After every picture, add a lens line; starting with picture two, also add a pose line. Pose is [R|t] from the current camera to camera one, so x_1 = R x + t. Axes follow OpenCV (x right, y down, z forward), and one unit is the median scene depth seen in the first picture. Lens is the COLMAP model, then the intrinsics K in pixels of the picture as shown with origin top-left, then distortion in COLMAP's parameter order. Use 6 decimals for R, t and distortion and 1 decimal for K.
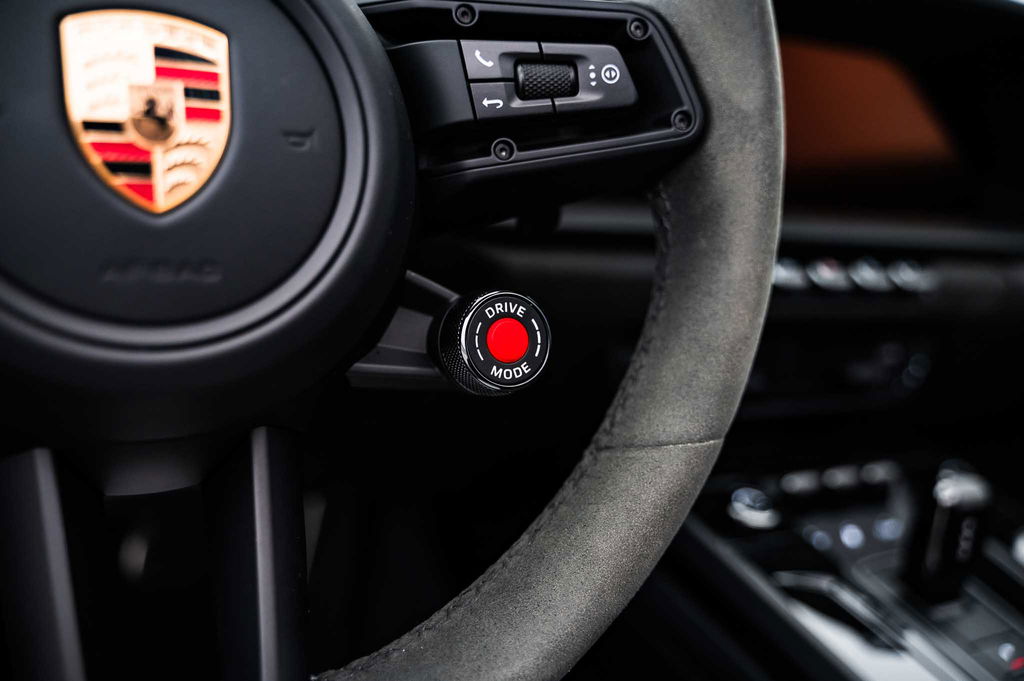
lens RADIAL K [[860.1, 0, 512.0], [0, 860.1, 340.5], [0, 0, 1]] dist [0.002783, -0.000158]
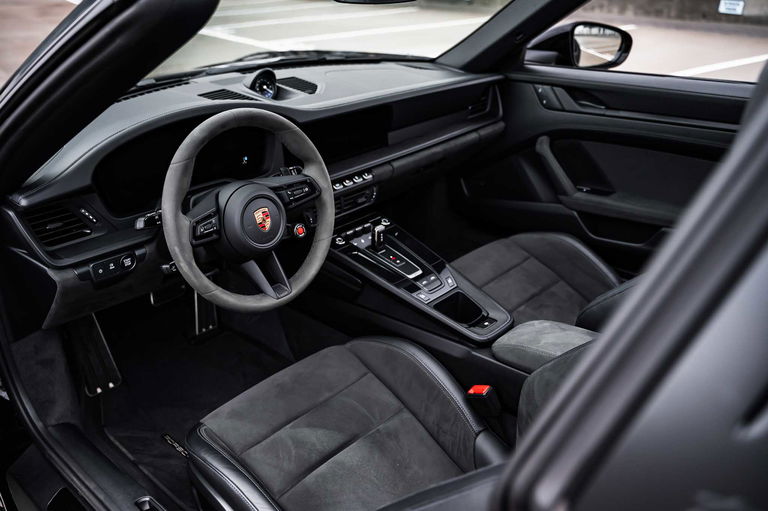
lens RADIAL K [[645.1, 0, 384.0], [0, 645.1, 255.5], [0, 0, 1]] dist [0.002783, -0.000158]
pose [[0.931585, -0.228979, 0.282344, -0.854156], [0.155583, 0.953097, 0.259615, -1.008693], [-0.328547, -0.197925, 0.923516, -3.919458]]
